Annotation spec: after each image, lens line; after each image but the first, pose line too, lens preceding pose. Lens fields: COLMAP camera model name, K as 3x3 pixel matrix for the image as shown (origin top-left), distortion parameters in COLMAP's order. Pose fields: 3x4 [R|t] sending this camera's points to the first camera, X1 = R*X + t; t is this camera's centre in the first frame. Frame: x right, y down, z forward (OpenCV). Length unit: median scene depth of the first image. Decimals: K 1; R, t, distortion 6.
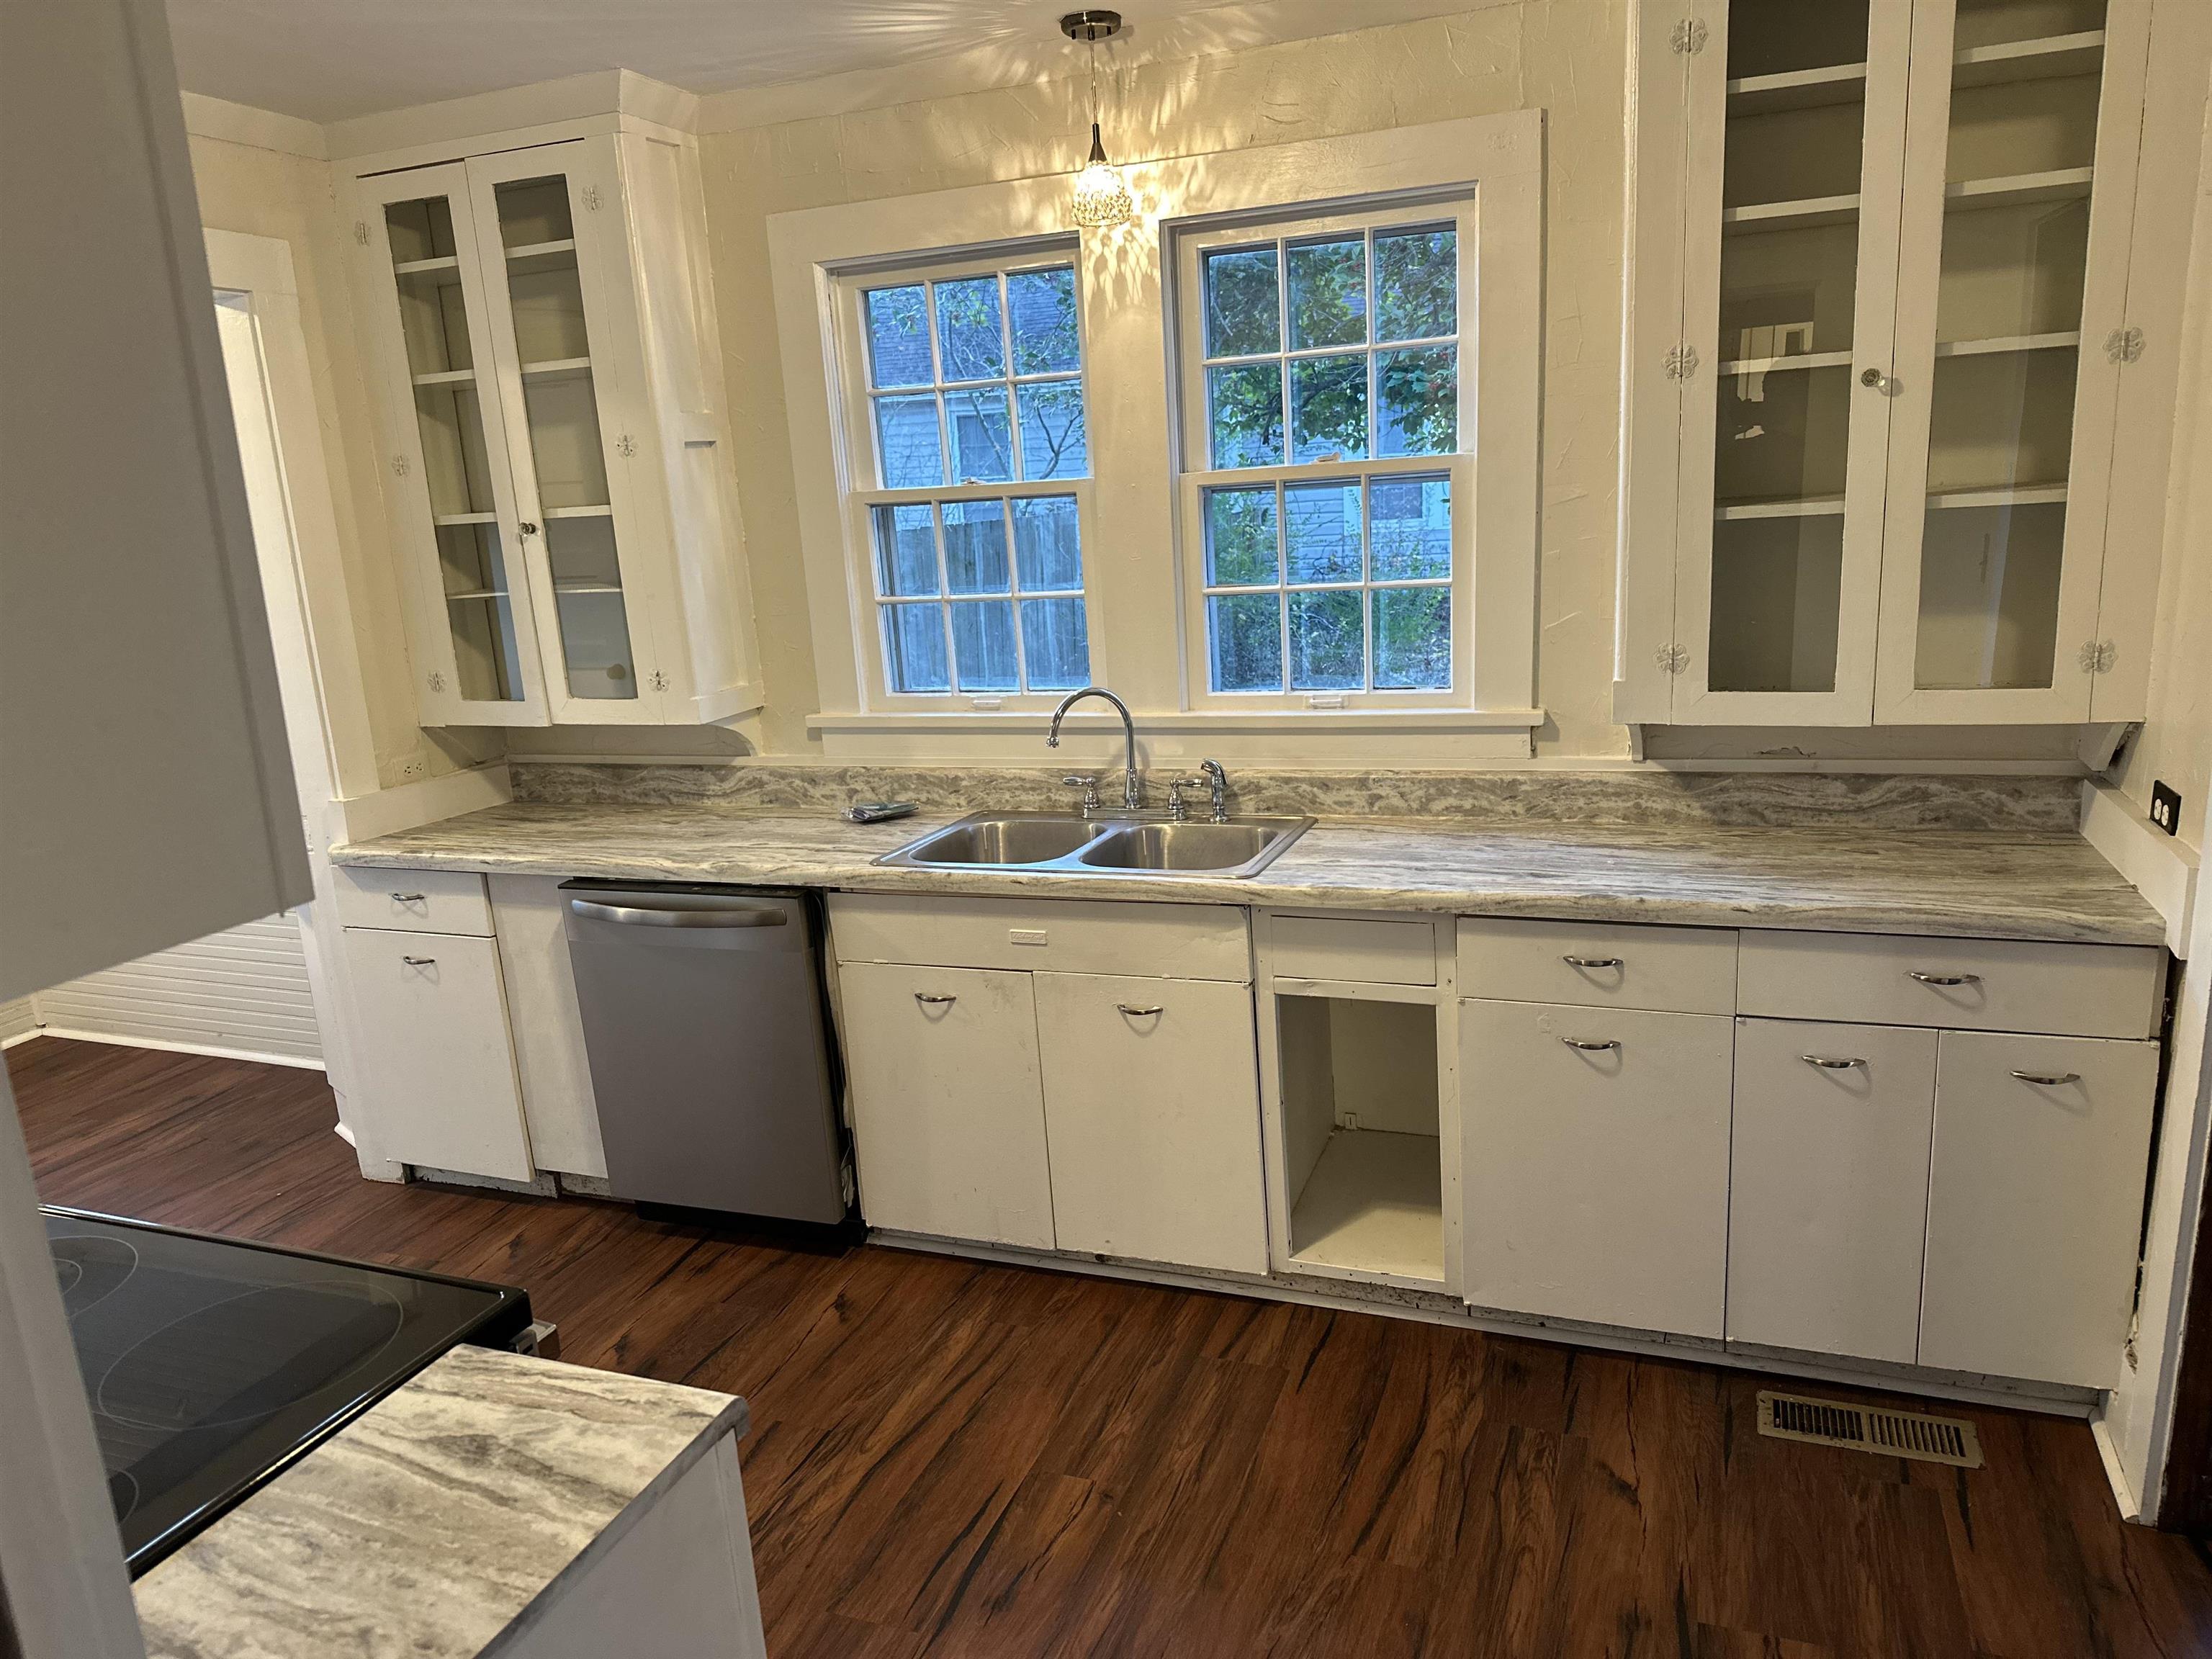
lens RADIAL K [[1532.8, 0, 1105.3], [0, 1532.8, 829.3], [0, 0, 1]] dist [0.047233, -0.062676]
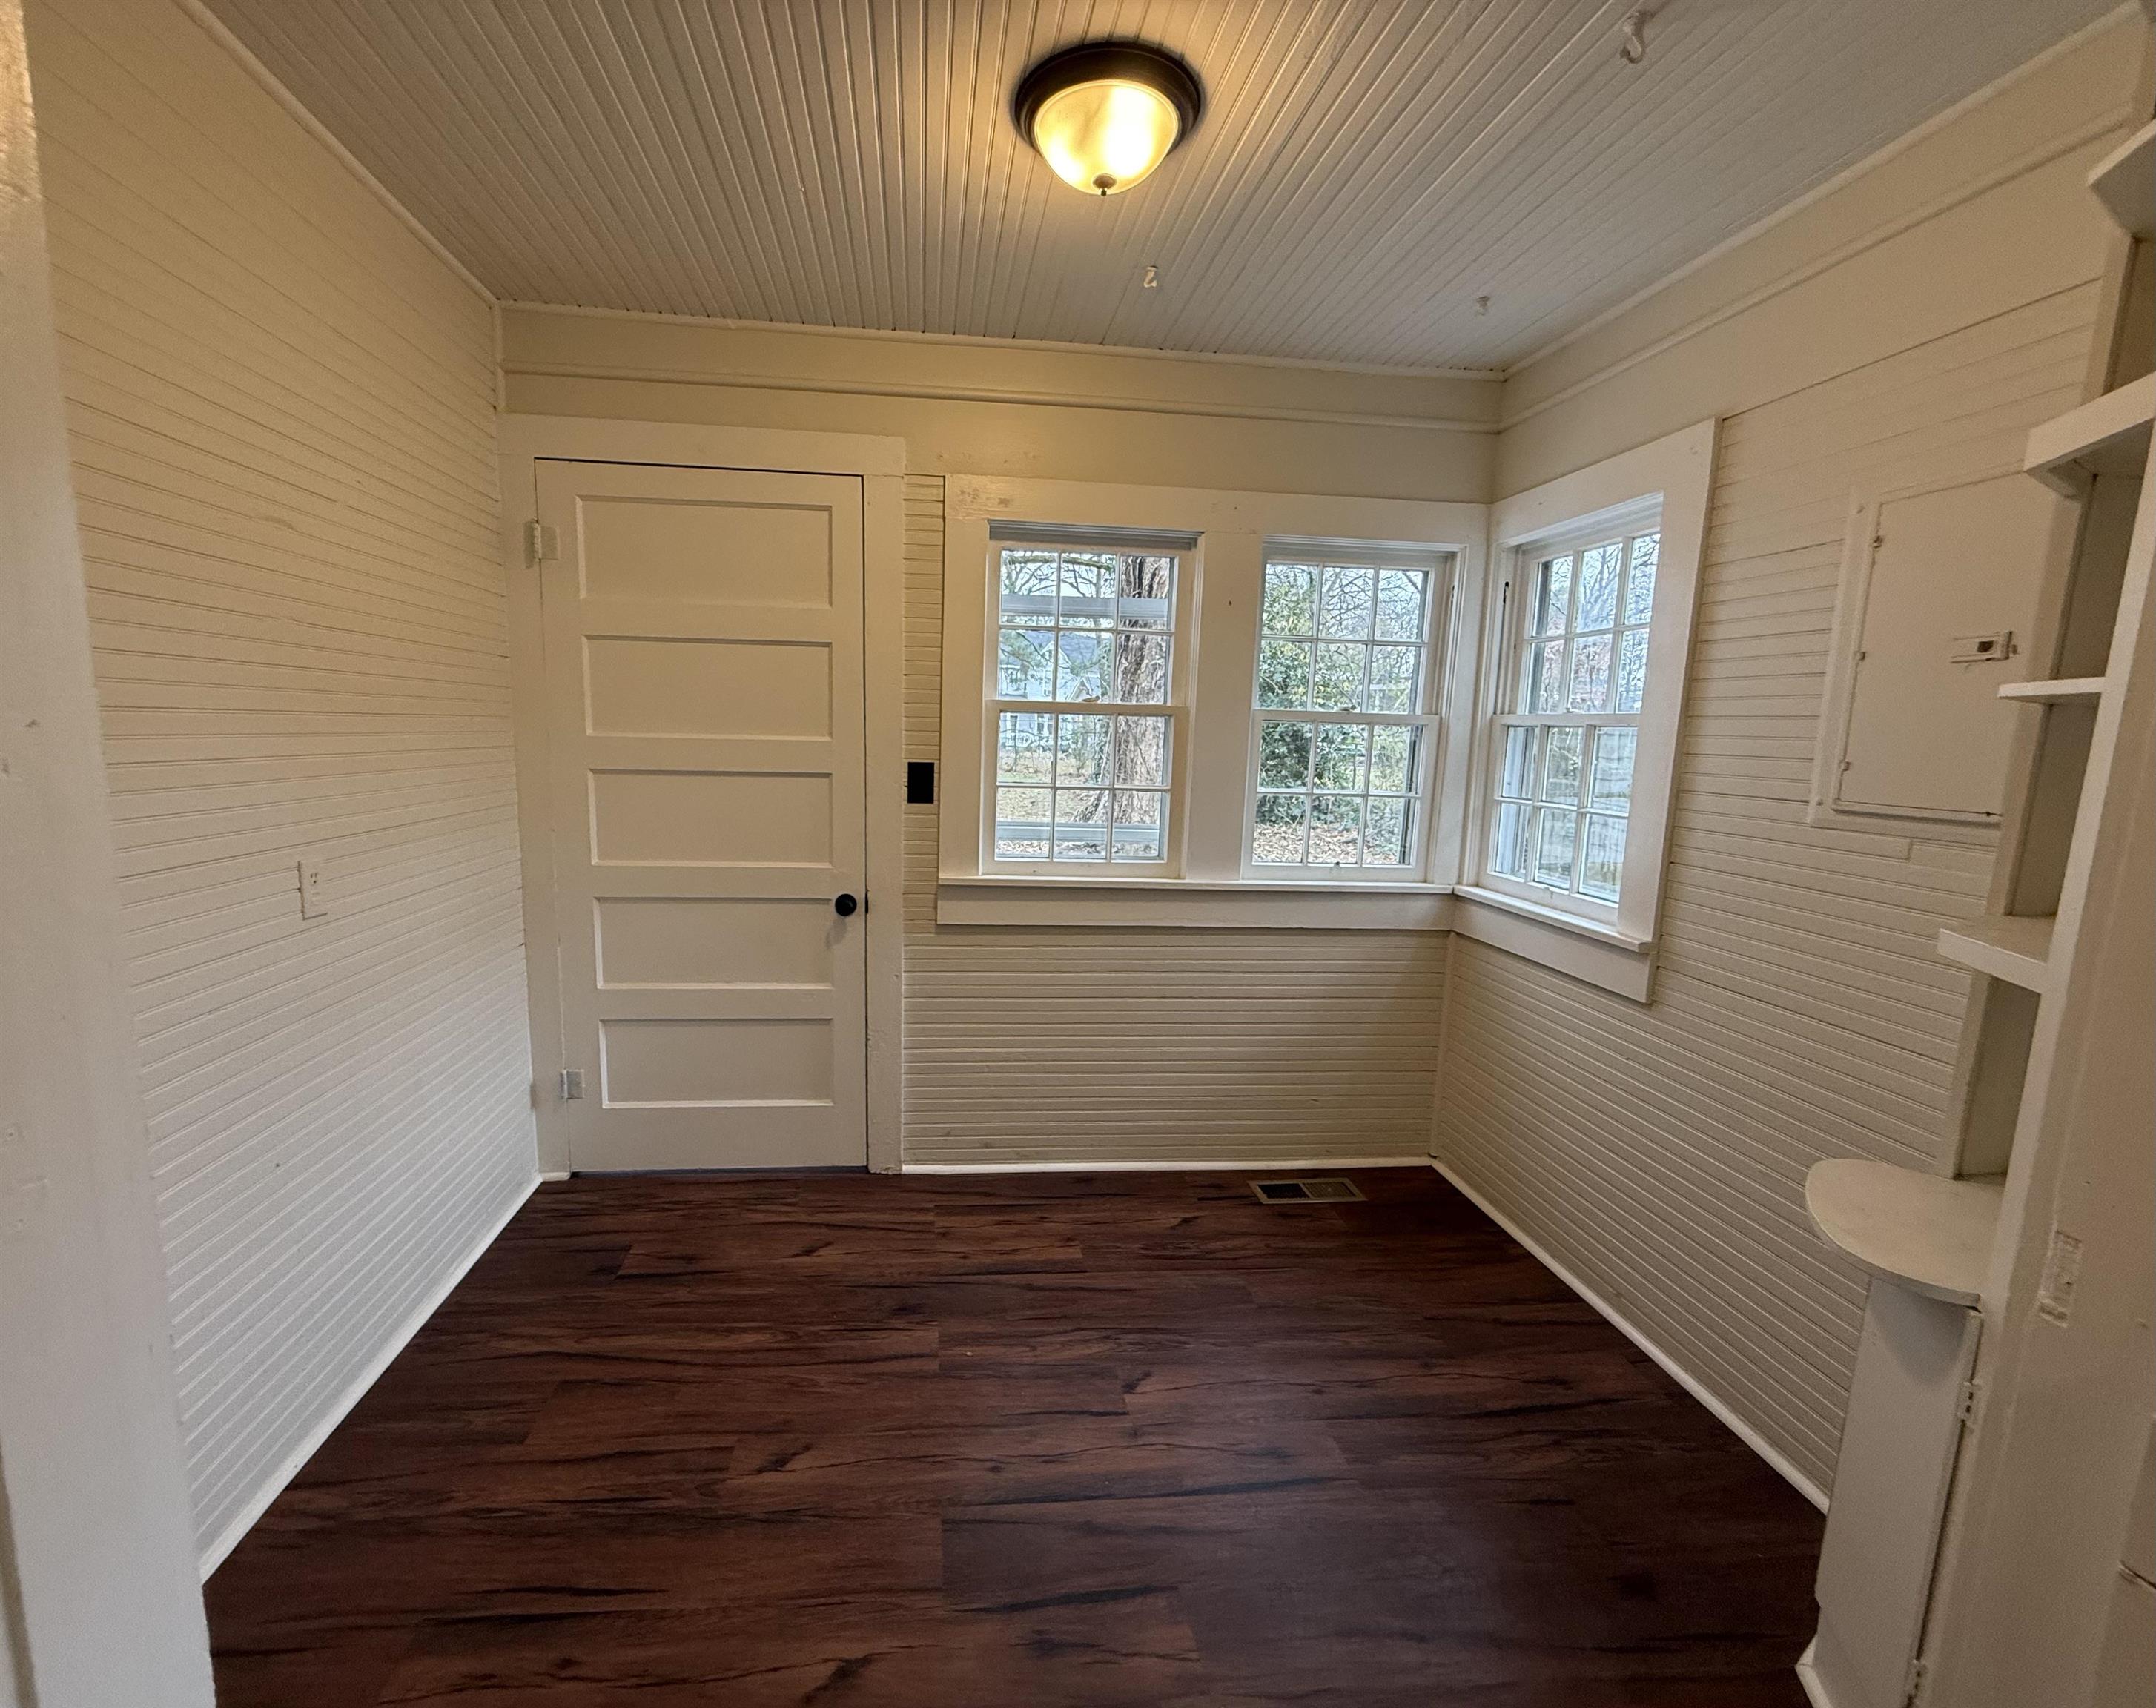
lens RADIAL K [[918.4, 0, 1005.5], [0, 918.4, 860.5], [0, 0, 1]] dist [0.001560, 0.001089]
pose [[0.433193, 0.198559, -0.879158, -0.510335], [-0.260853, 0.961306, 0.088581, -0.062525], [0.862728, 0.190958, 0.468225, 0.703177]]
